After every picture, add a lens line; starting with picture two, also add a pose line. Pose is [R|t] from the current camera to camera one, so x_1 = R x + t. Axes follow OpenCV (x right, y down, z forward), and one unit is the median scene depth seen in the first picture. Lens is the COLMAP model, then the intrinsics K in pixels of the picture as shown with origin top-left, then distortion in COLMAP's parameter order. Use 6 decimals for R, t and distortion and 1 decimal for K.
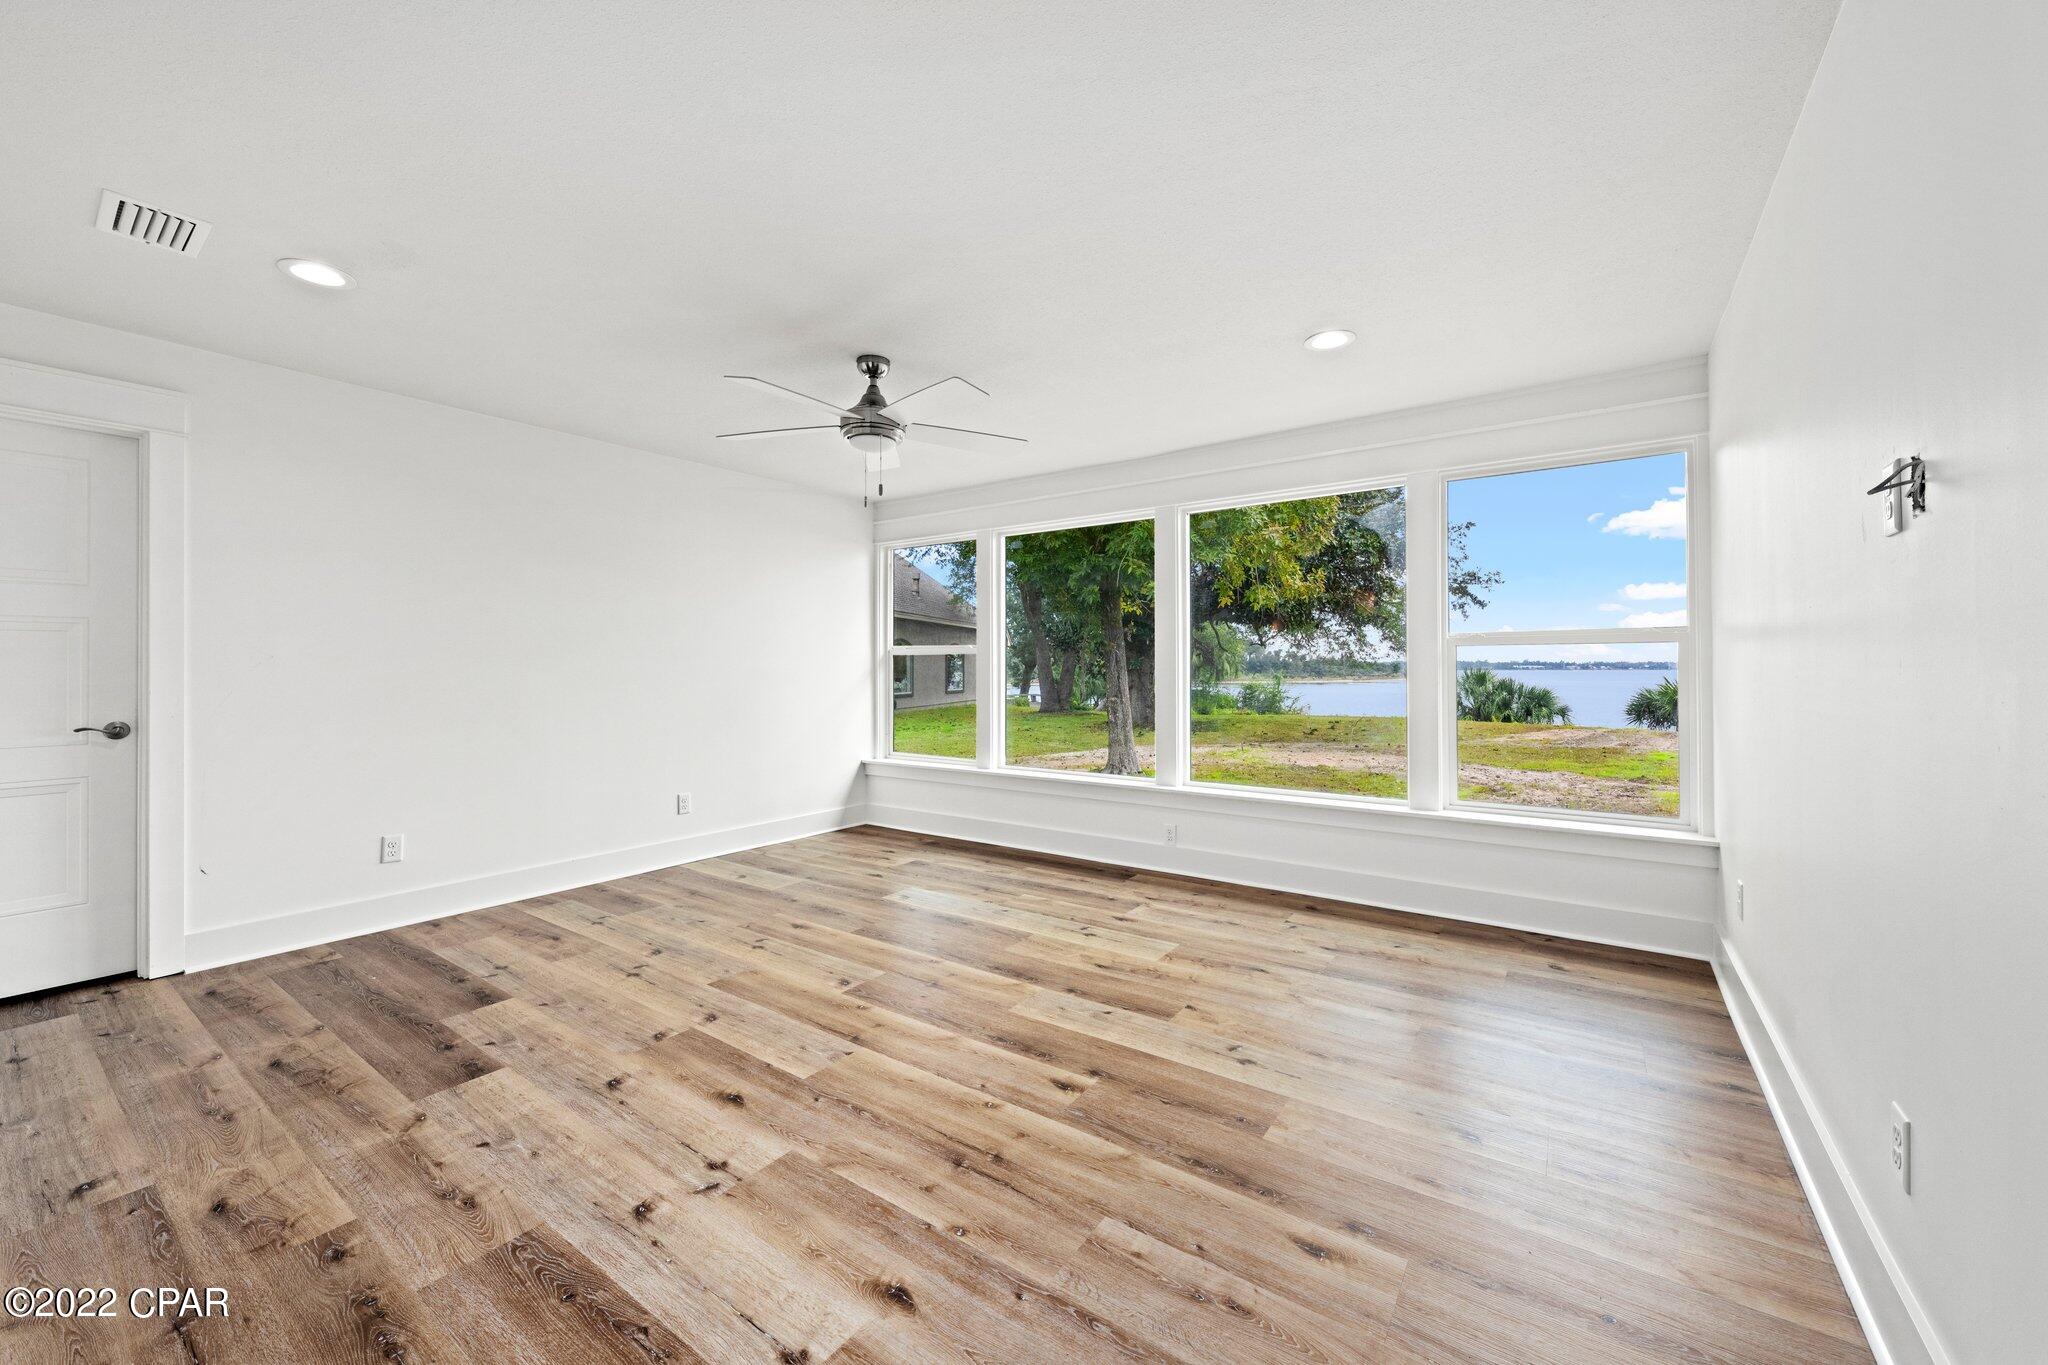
lens RADIAL K [[806.4, 0, 1006.6], [0, 806.4, 667.0], [0, 0, 1]] dist [-0.000418, -0.000323]
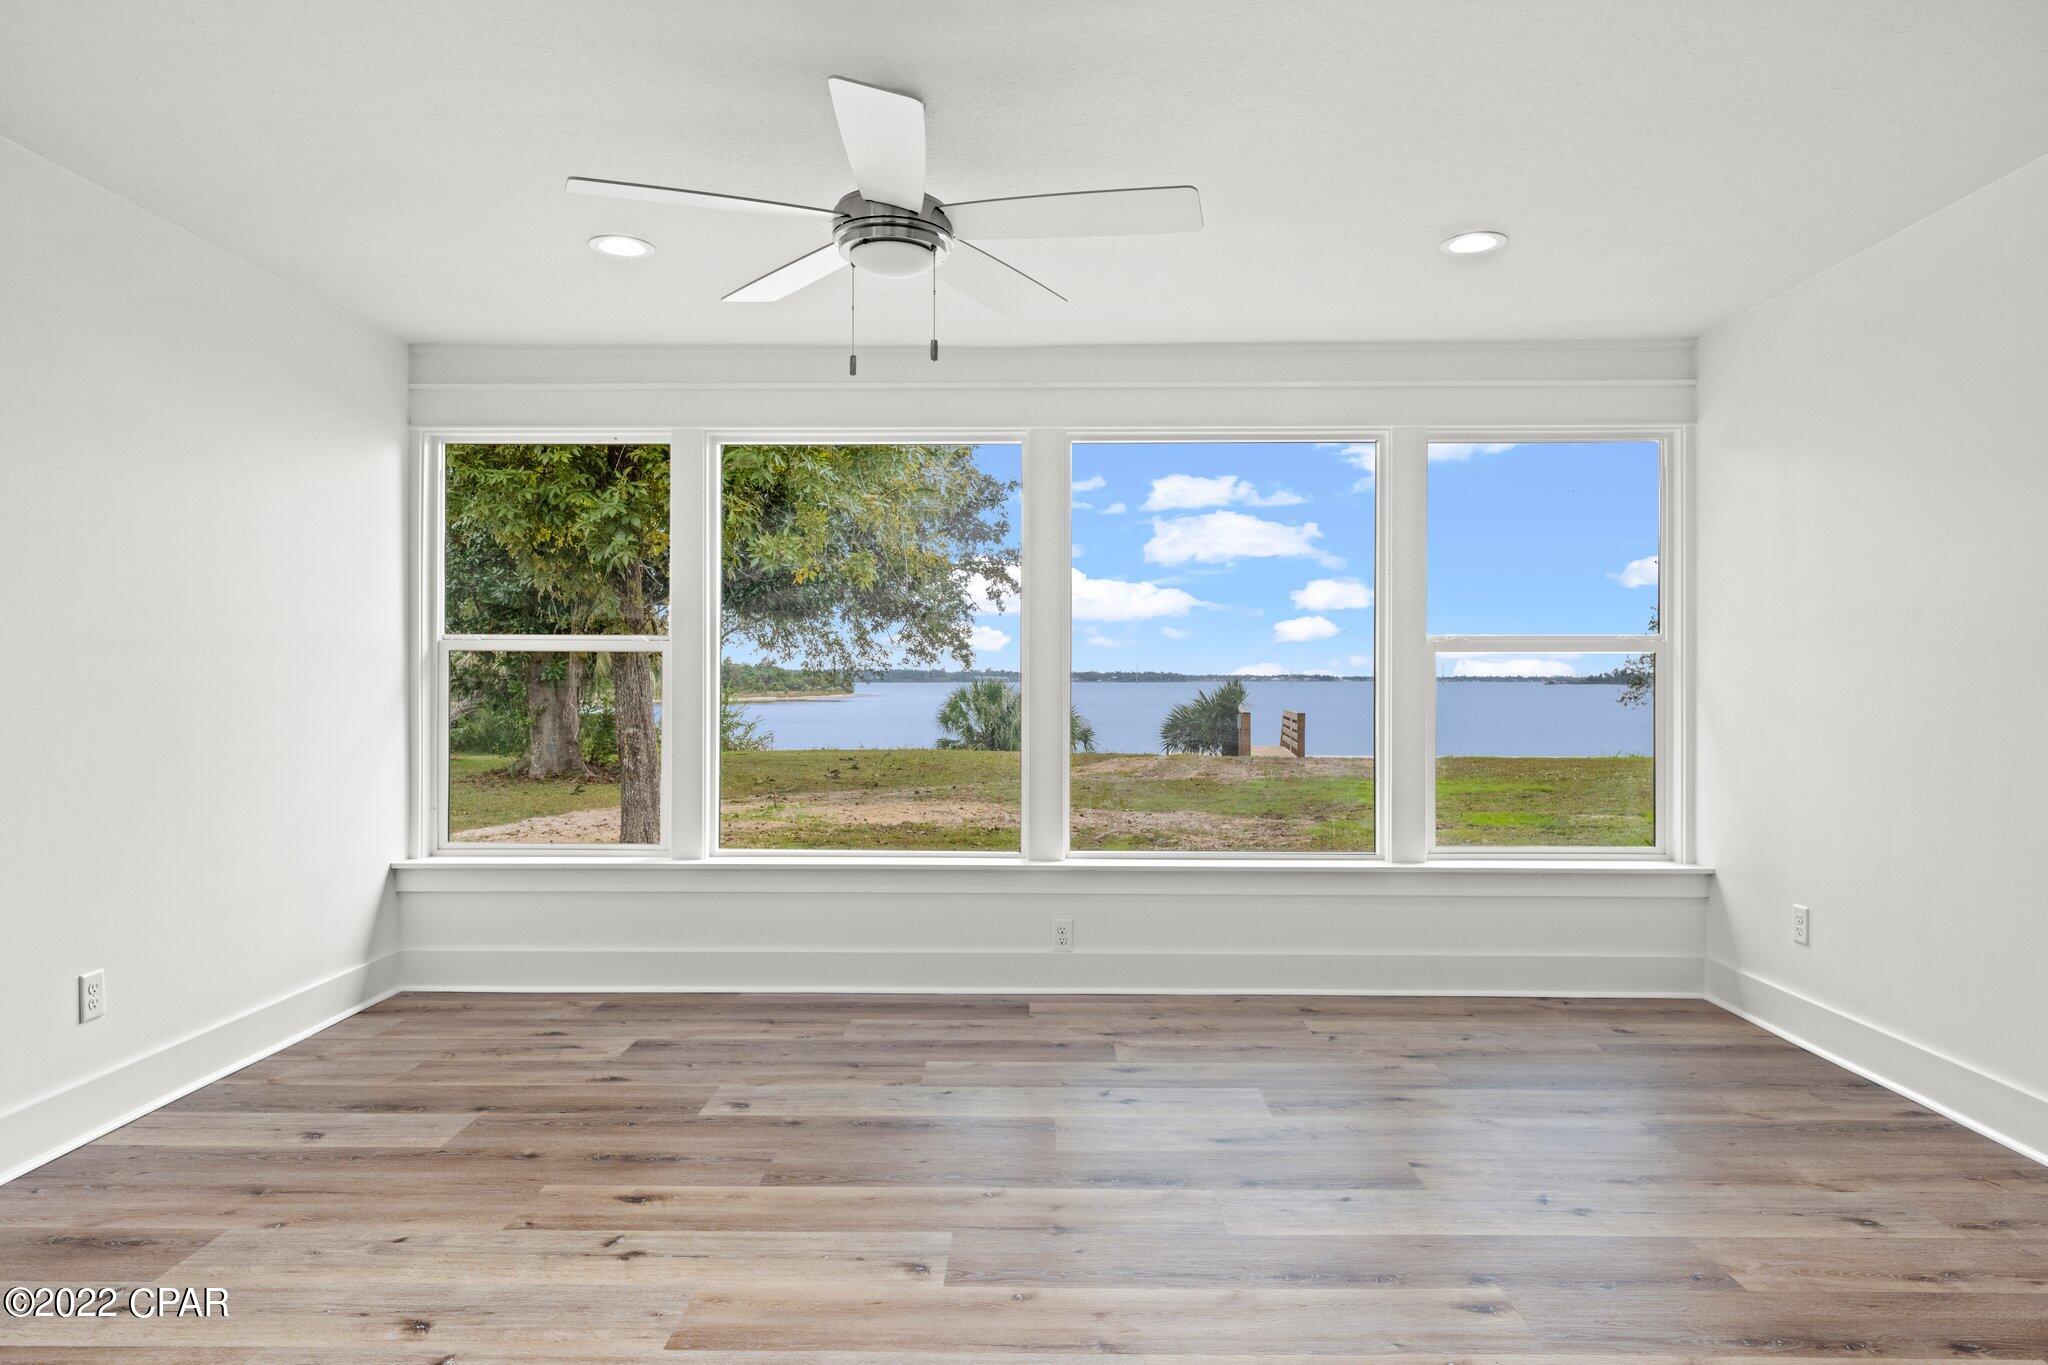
lens RADIAL K [[1280.5, 0, 1014.9], [0, 1280.5, 686.1], [0, 0, 1]] dist [0.000326, 0.002265]
pose [[0.812843, -0.000697, 0.582482, -0.625487], [-0.003677, 0.999973, 0.006329, 0.000999], [-0.582471, -0.007286, 0.812819, 0.269566]]
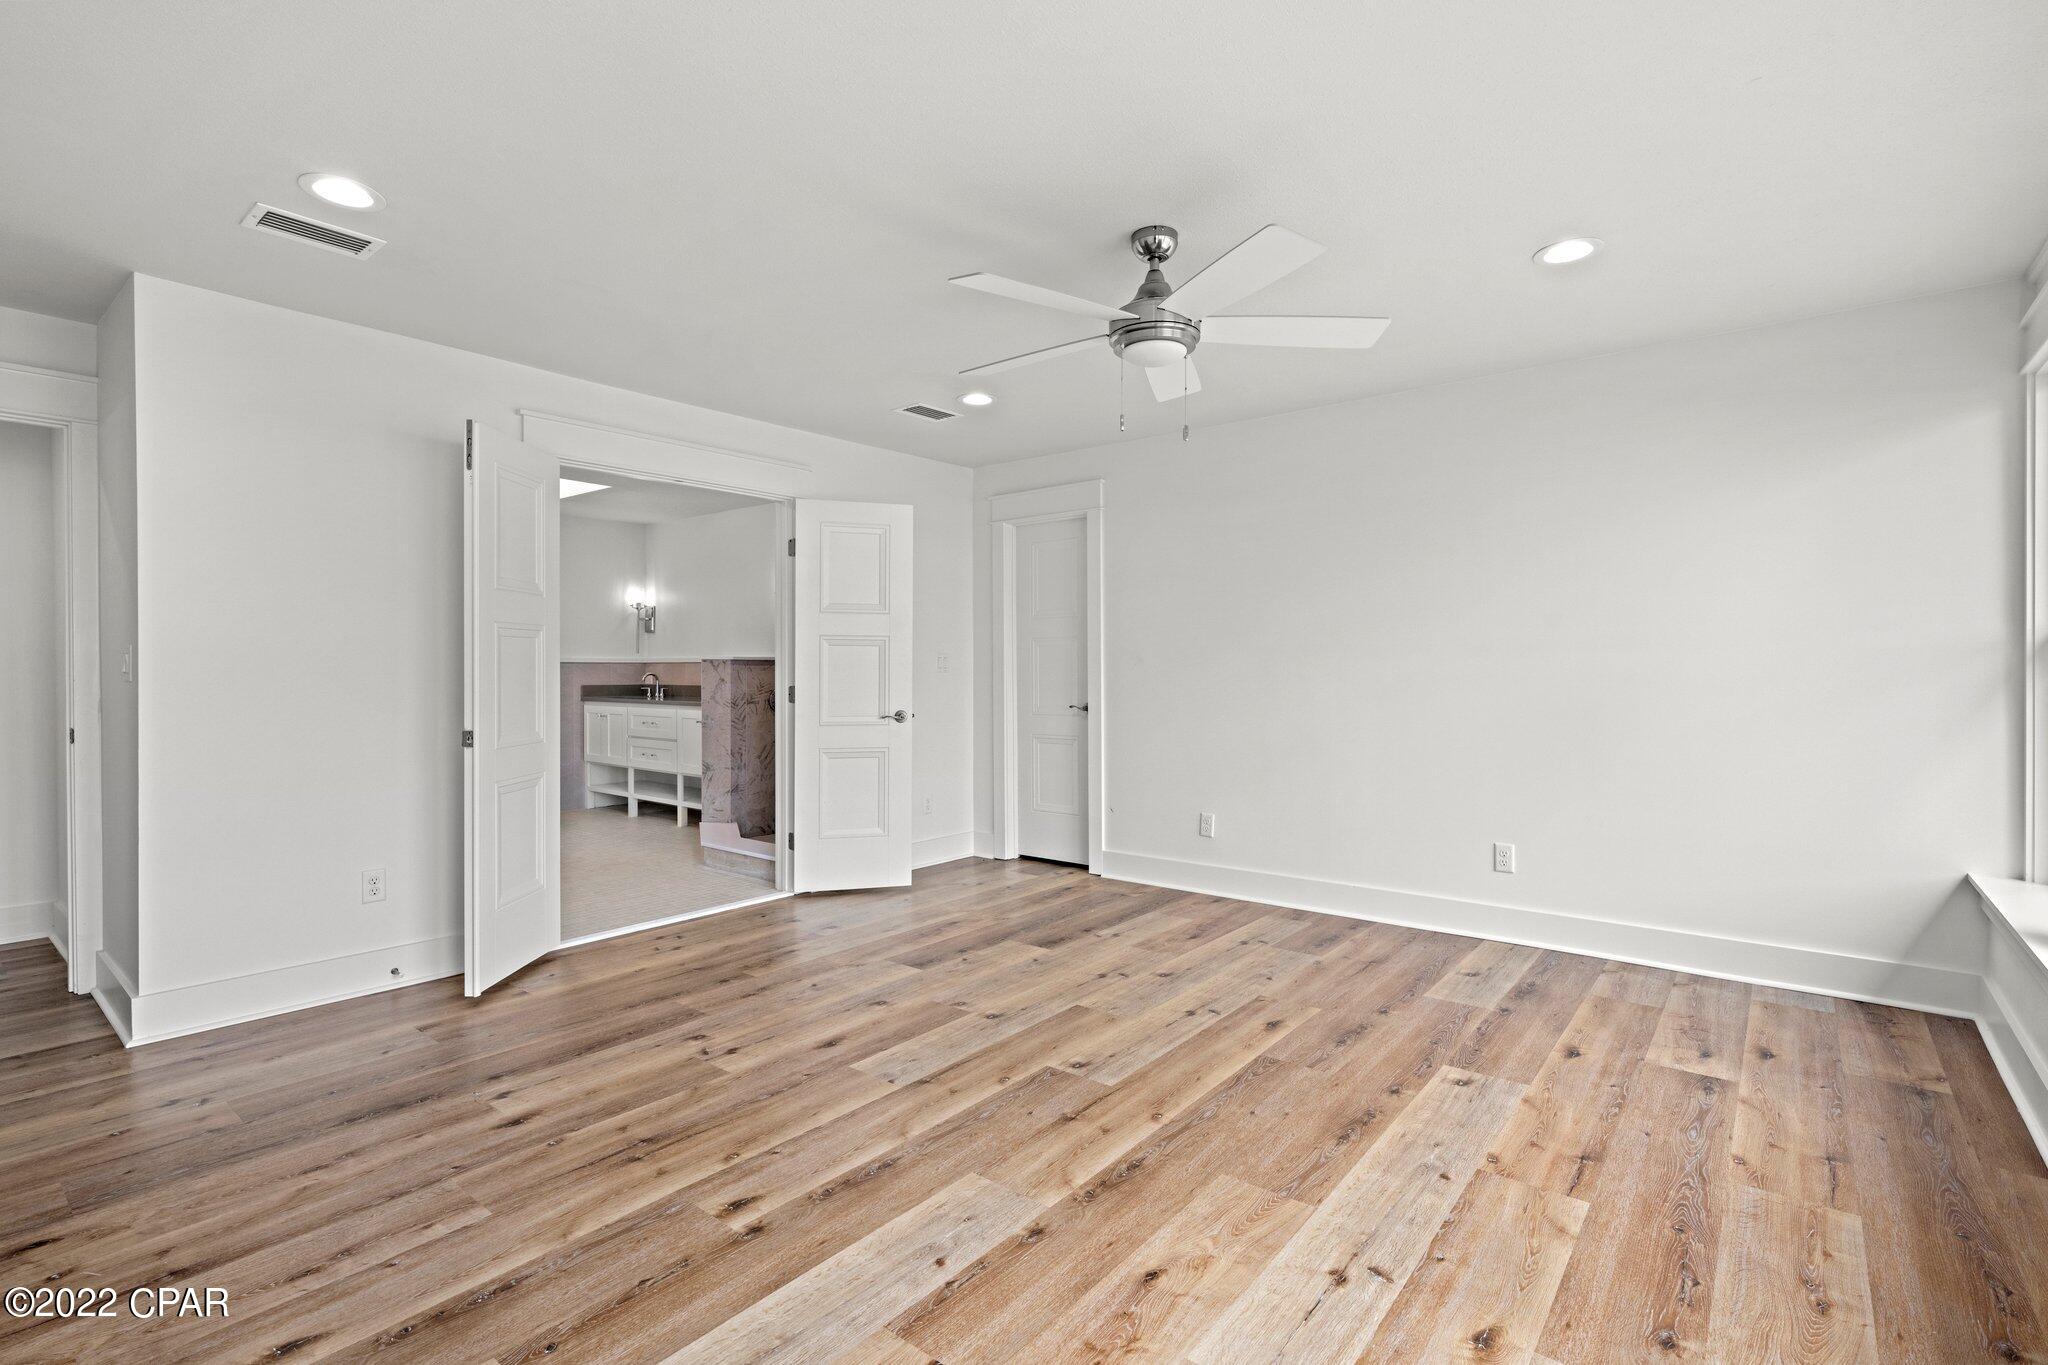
lens RADIAL K [[932.1, 0, 1009.8], [0, 932.1, 675.9], [0, 0, 1]] dist [-0.006345, 0.002445]
pose [[-0.056039, 0.010604, -0.998372, 0.695414], [0.002035, 0.999943, 0.010507, -0.001192], [0.998427, -0.001443, -0.056057, 0.960402]]
